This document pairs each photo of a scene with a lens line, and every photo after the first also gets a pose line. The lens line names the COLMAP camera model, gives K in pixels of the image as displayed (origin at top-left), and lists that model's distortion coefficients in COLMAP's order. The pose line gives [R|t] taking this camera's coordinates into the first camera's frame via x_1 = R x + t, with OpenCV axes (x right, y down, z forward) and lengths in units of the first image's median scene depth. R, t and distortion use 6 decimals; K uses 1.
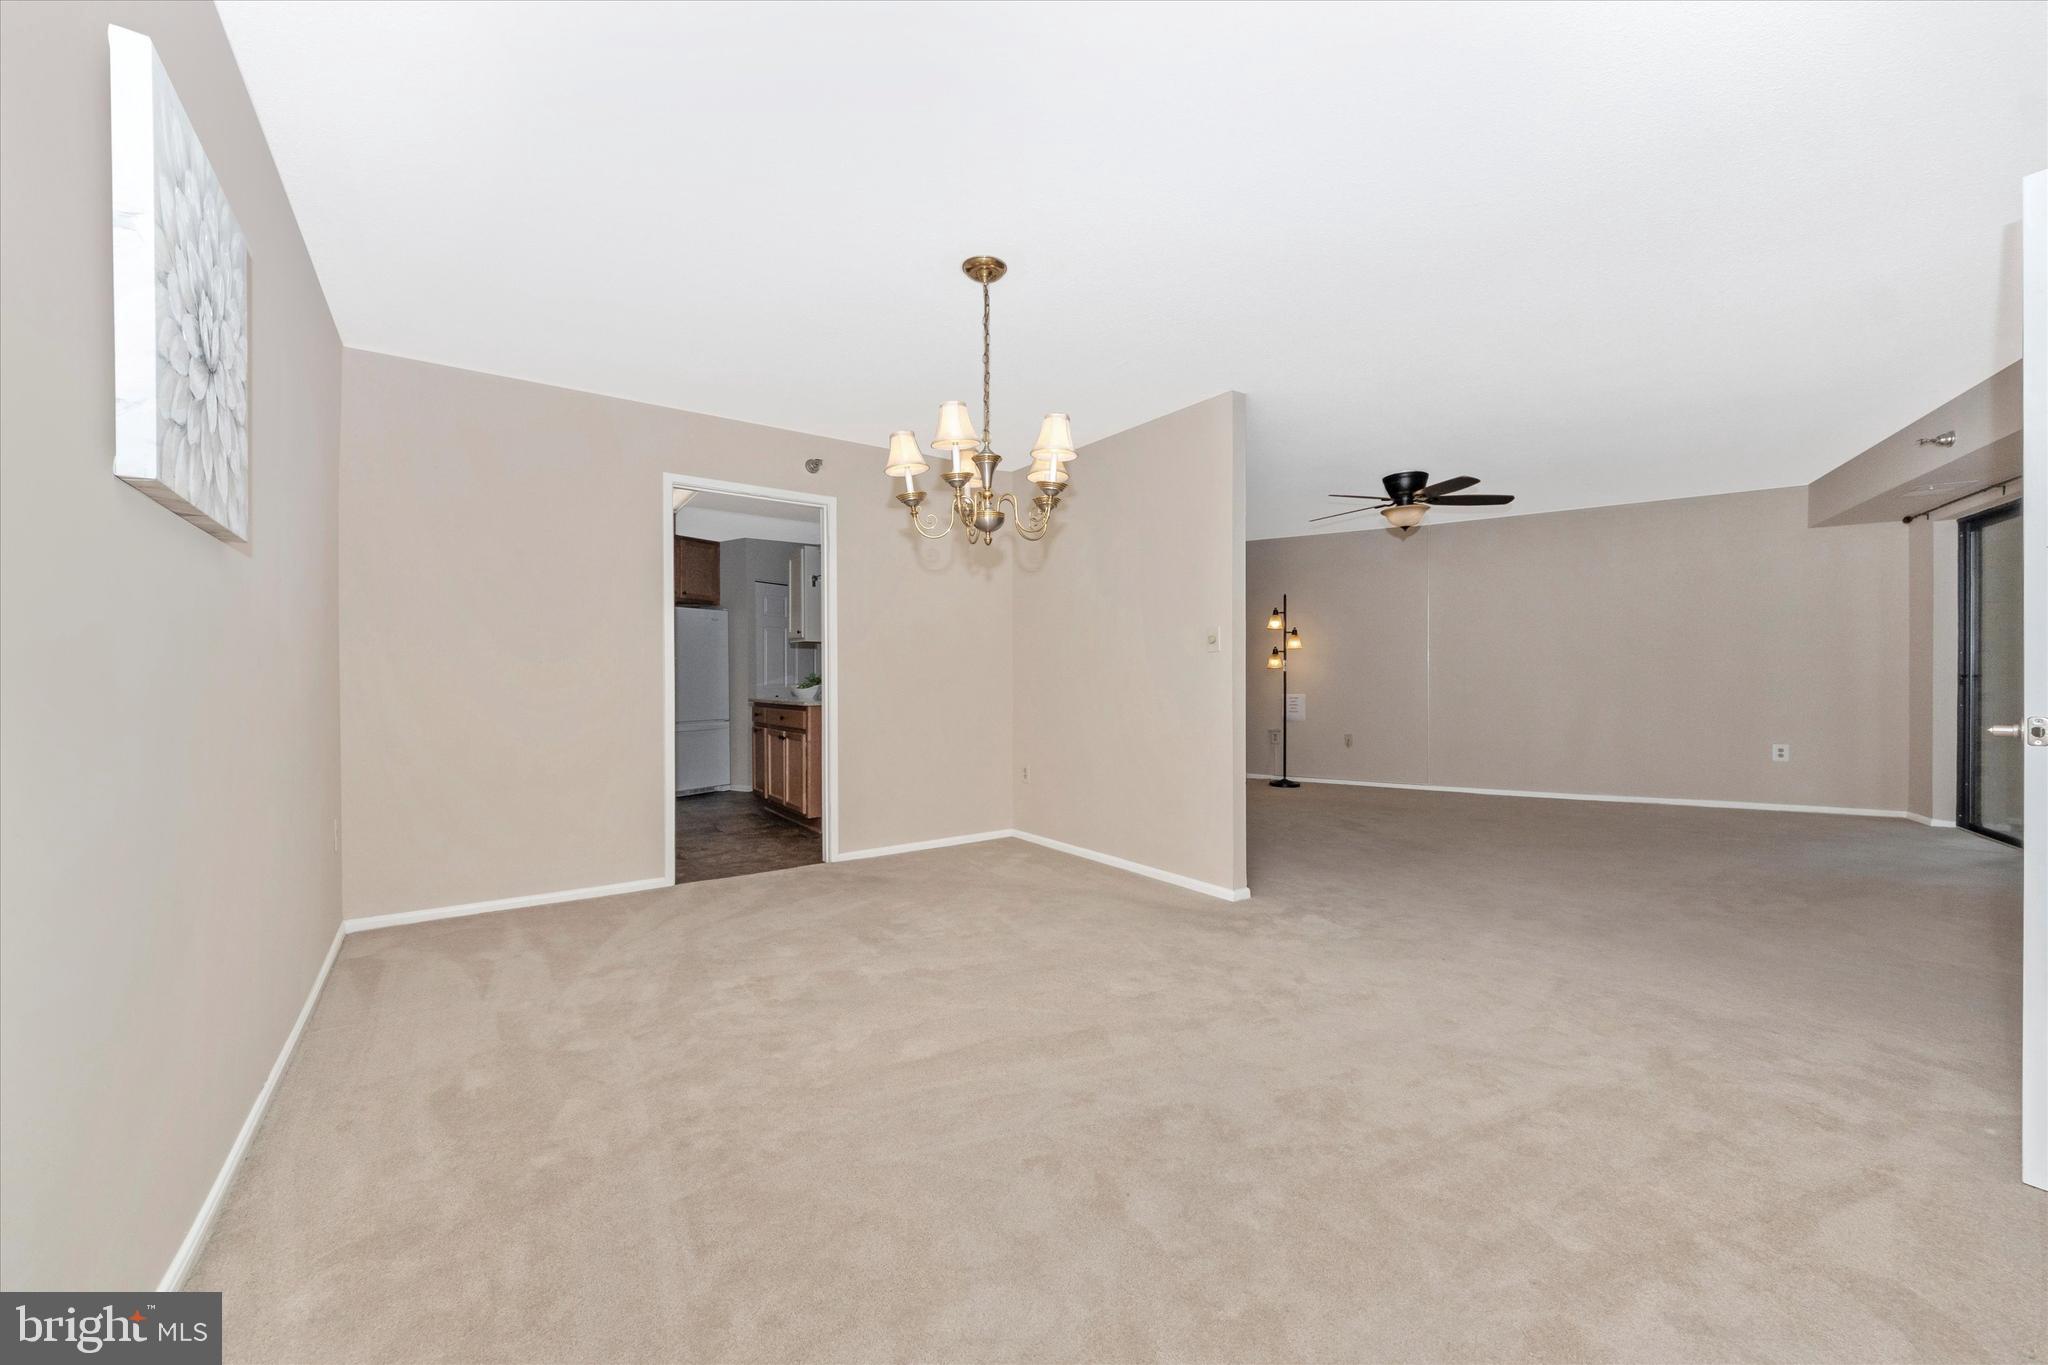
lens RADIAL K [[771.5, 0, 1014.8], [0, 771.5, 678.0], [0, 0, 1]] dist [-0.000129, -0.002676]
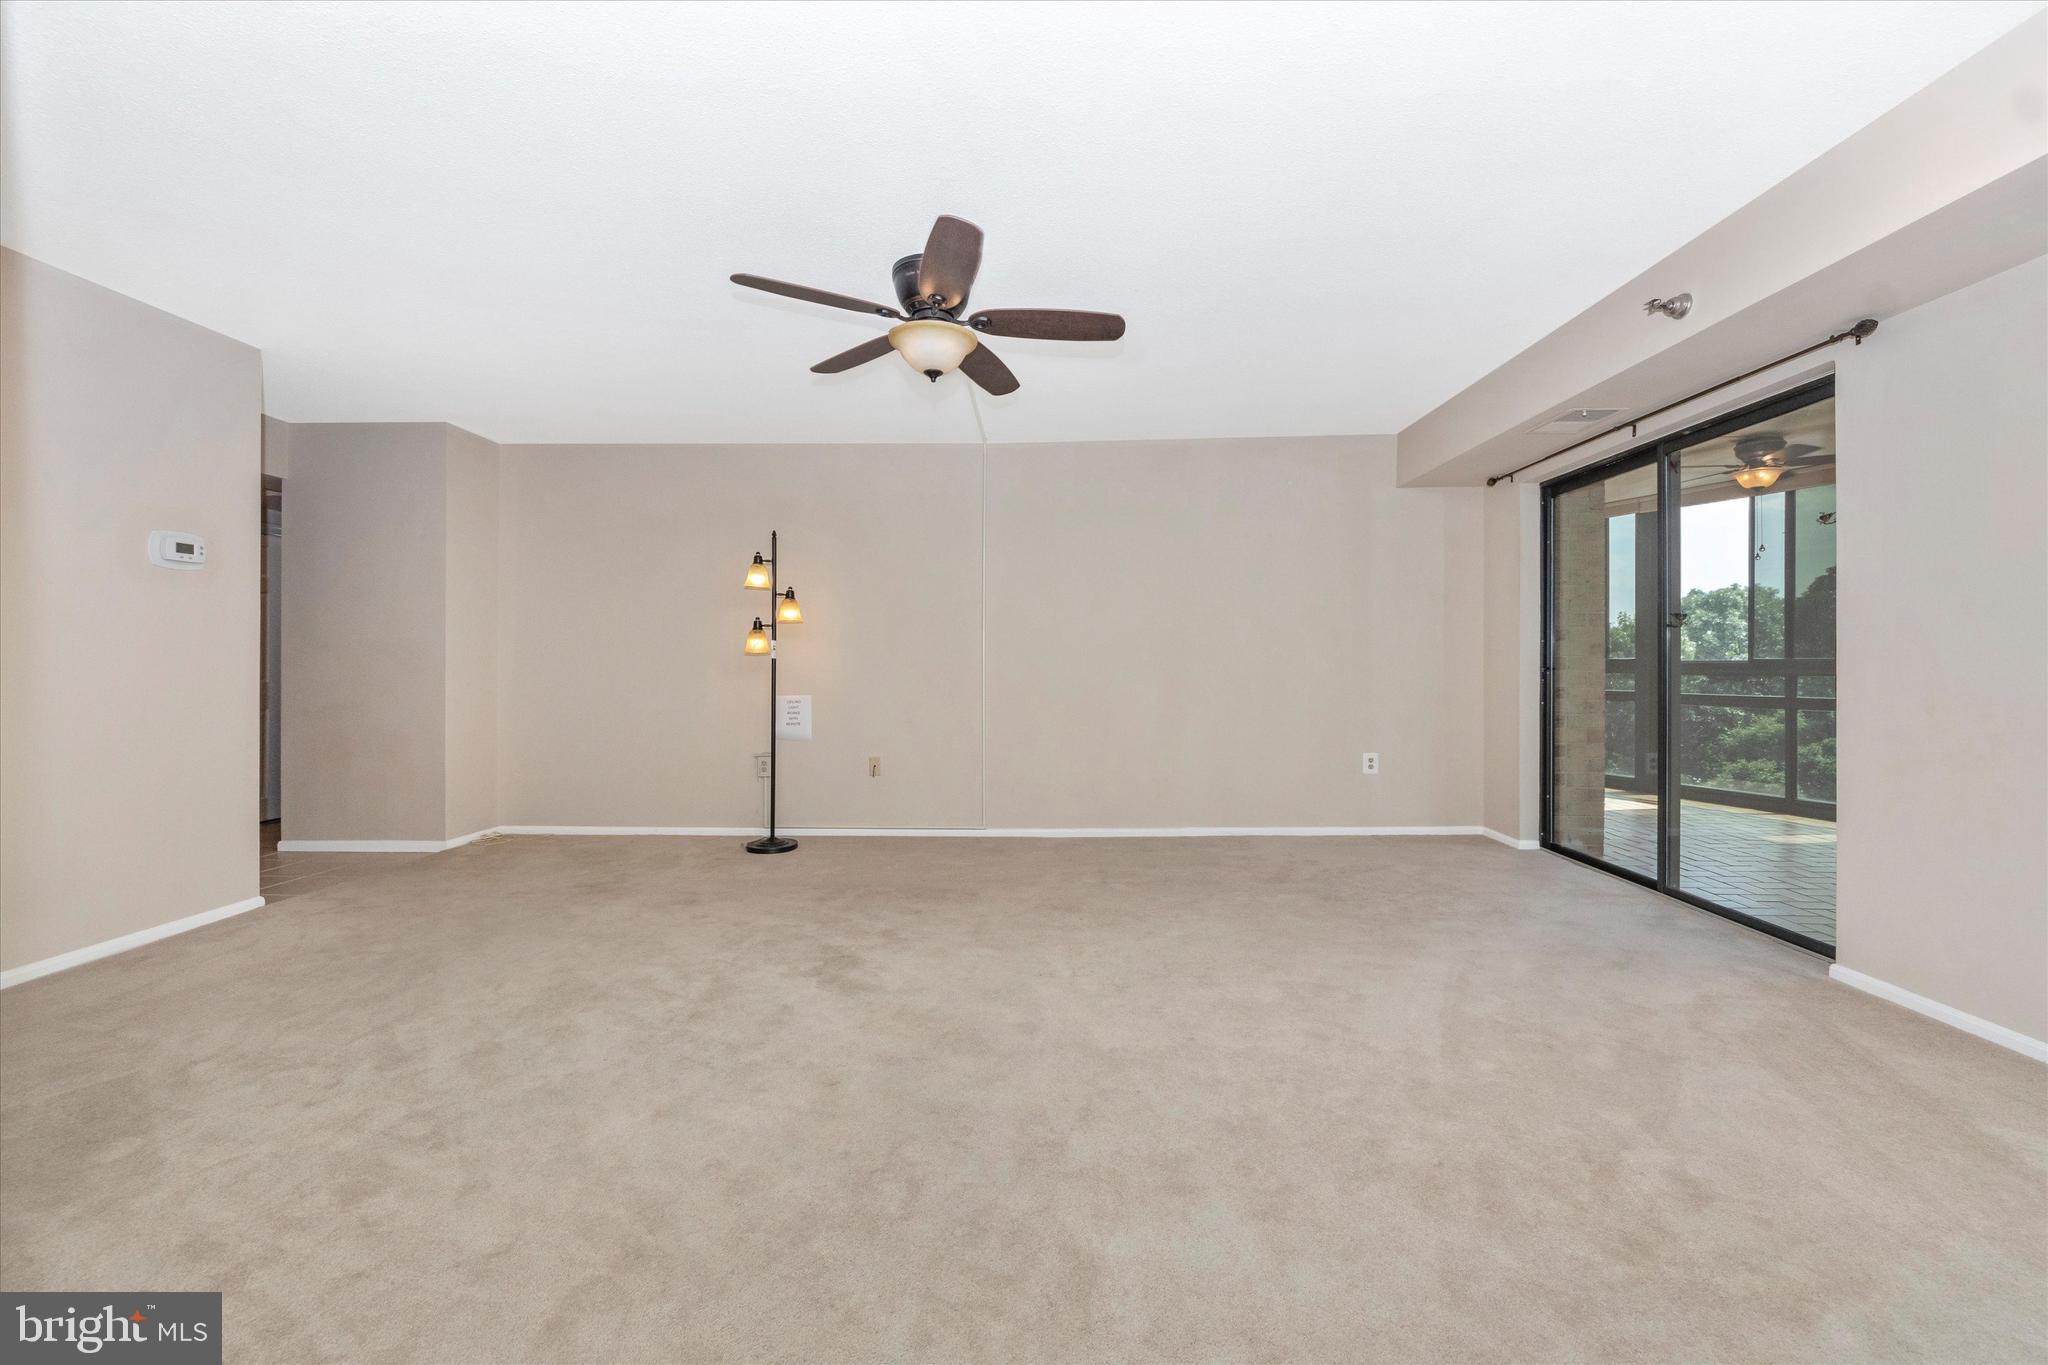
lens RADIAL K [[771.5, 0, 1023.3], [0, 771.5, 678.4], [0, 0, 1]] dist [-0.000129, -0.002676]
pose [[0.864097, -0.003332, 0.503315, 0.300874], [-0.001210, 0.999961, 0.008697, 0.001469], [-0.503325, -0.008125, 0.864059, 0.534688]]
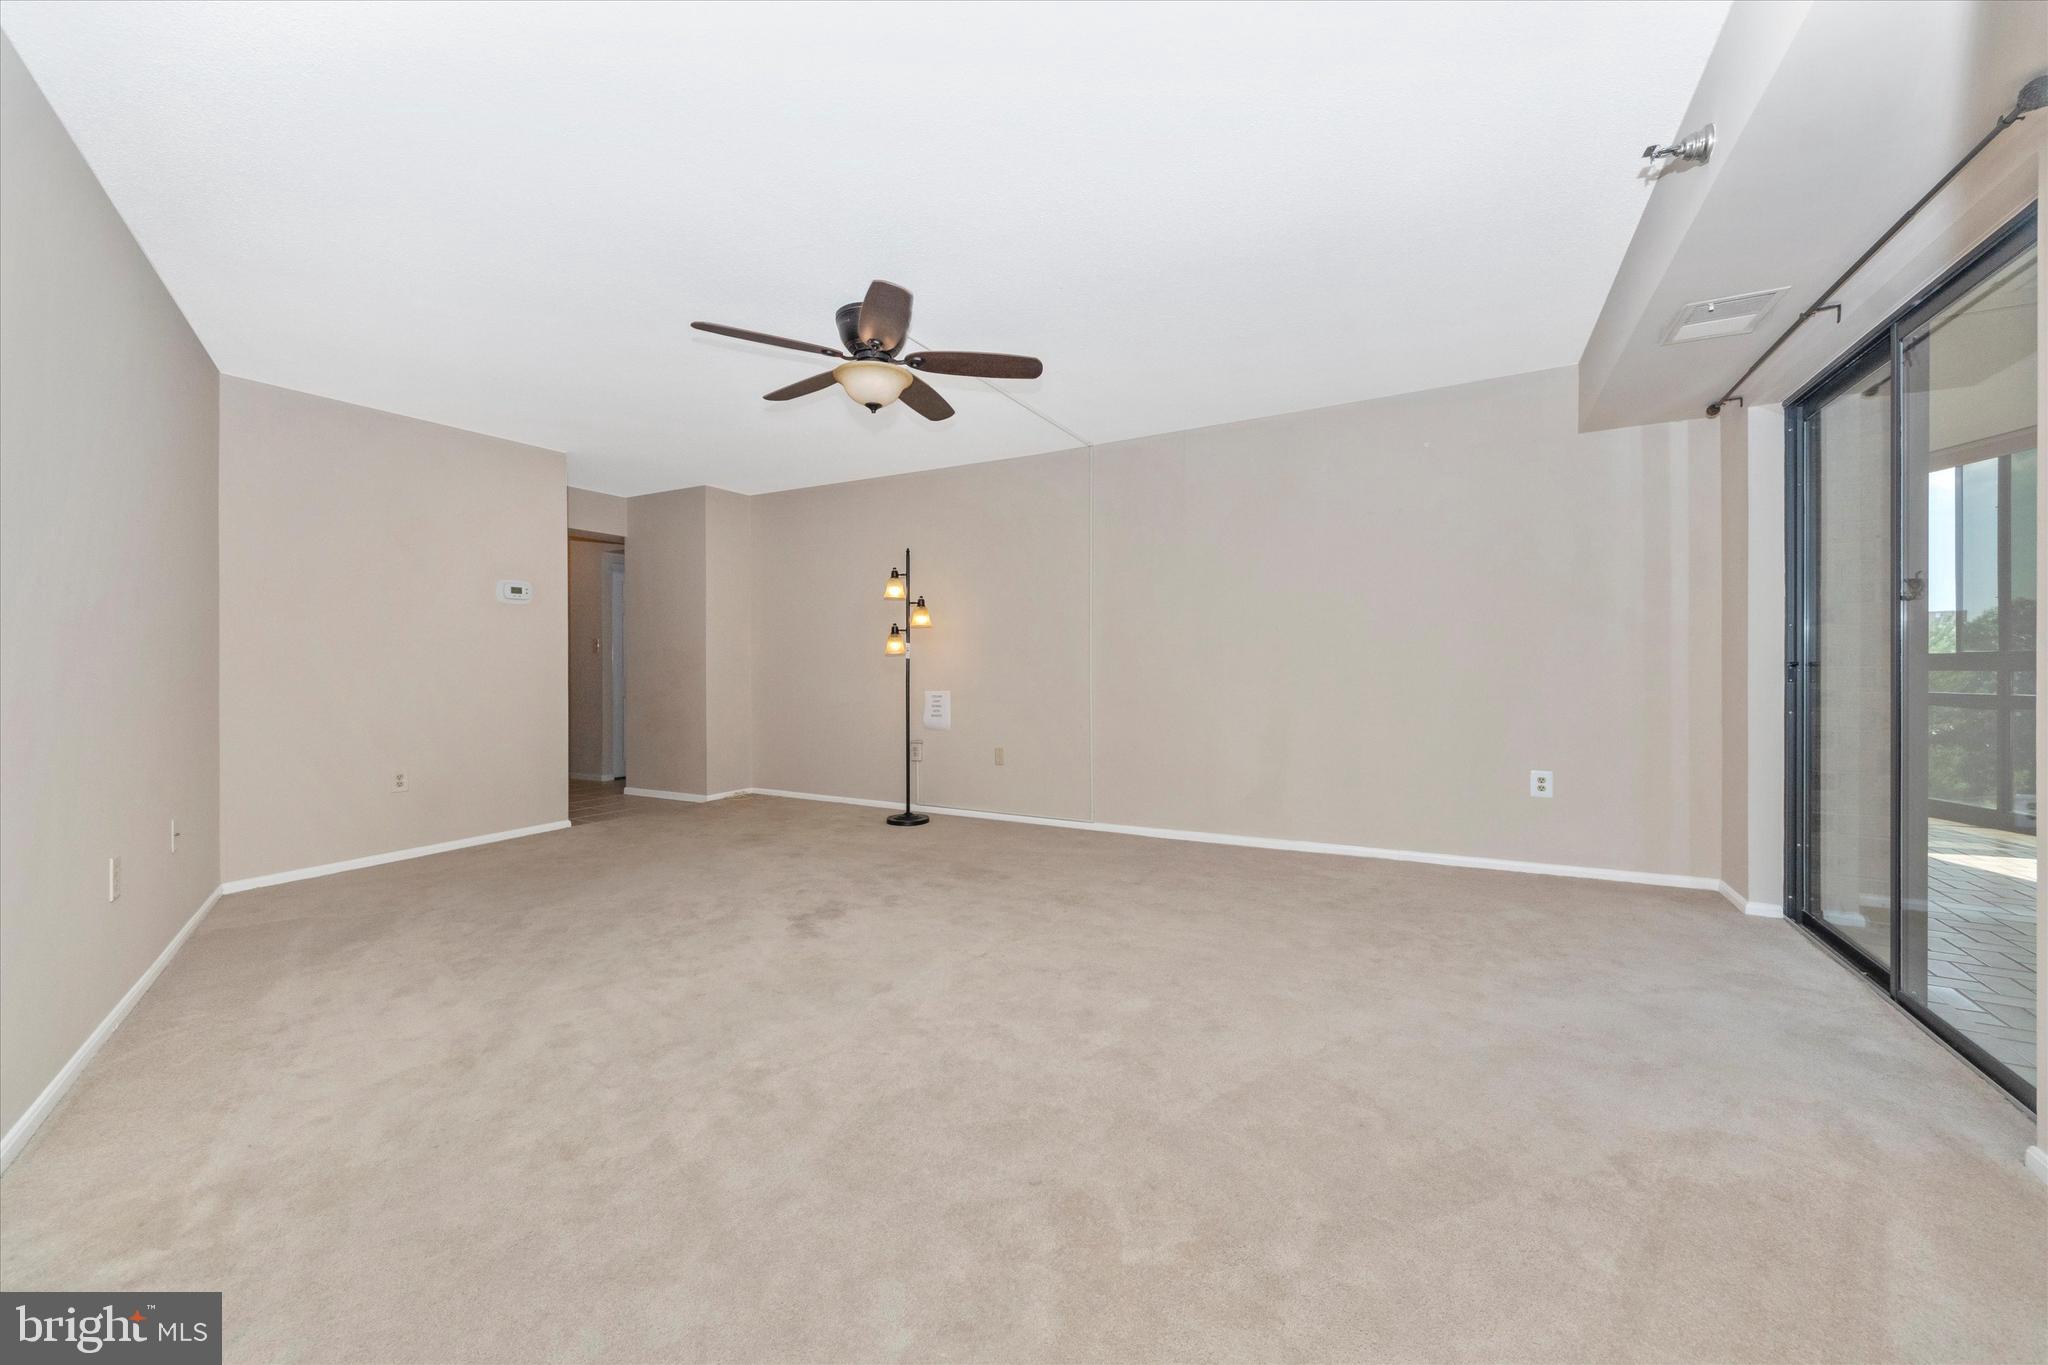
lens RADIAL K [[771.5, 0, 1025.8], [0, 771.5, 665.9], [0, 0, 1]] dist [-0.000129, -0.002676]
pose [[0.998529, 0.000301, 0.054217, 0.584509], [-0.000046, 0.999989, -0.004702, 0.001716], [-0.054217, 0.004693, 0.998518, 0.417244]]
